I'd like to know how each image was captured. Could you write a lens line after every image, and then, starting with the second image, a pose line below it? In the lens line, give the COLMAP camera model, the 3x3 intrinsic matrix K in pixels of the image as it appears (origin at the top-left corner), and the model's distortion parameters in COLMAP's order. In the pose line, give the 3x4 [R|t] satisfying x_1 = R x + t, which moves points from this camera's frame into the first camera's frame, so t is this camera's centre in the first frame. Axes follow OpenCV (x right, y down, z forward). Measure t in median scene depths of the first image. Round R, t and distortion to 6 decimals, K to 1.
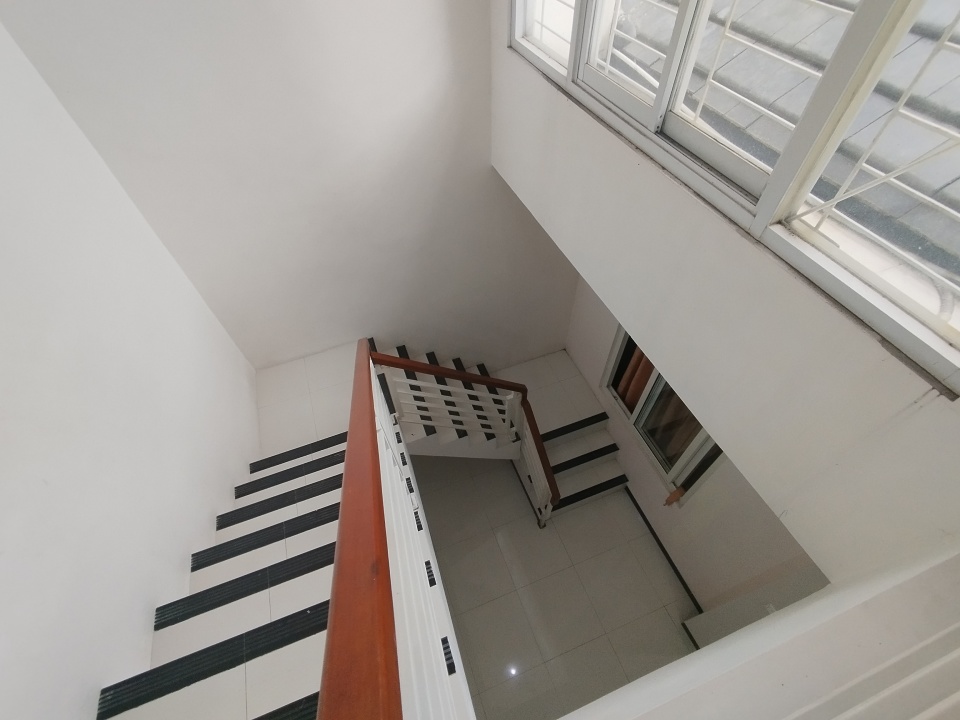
lens RADIAL K [[446.2, 0, 476.3], [0, 446.2, 359.1], [0, 0, 1]] dist [0.011326, 0.000159]
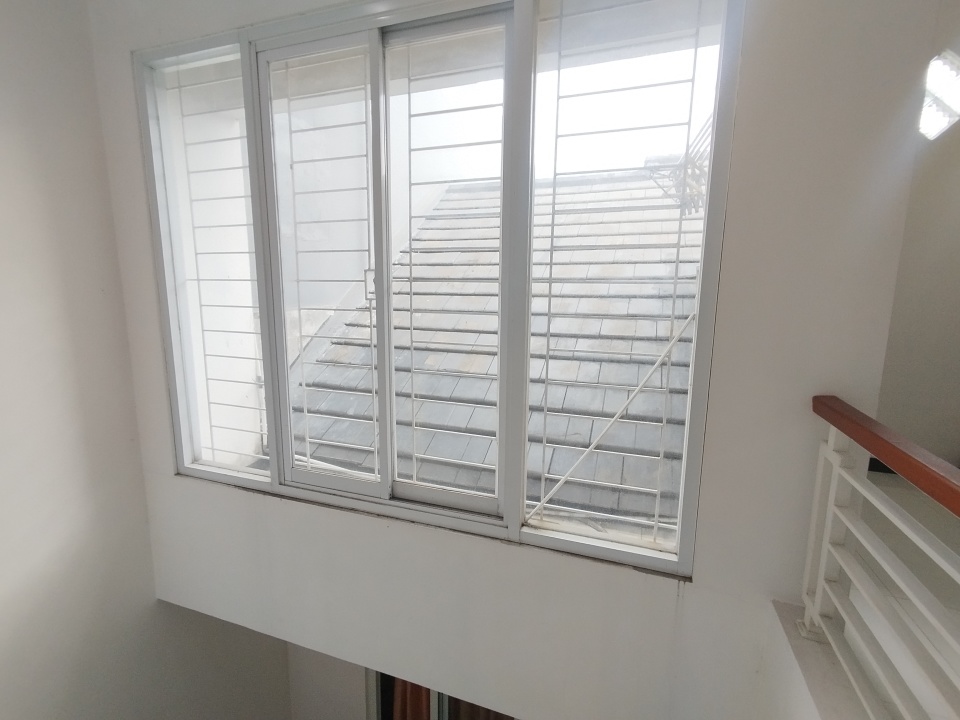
lens RADIAL K [[446.2, 0, 476.3], [0, 446.2, 359.1], [0, 0, 1]] dist [0.011326, 0.000159]
pose [[0.647476, -0.086156, 0.757200, -0.297426], [0.576241, 0.705567, -0.412457, -0.128698], [-0.498720, 0.703386, 0.506484, 0.010268]]
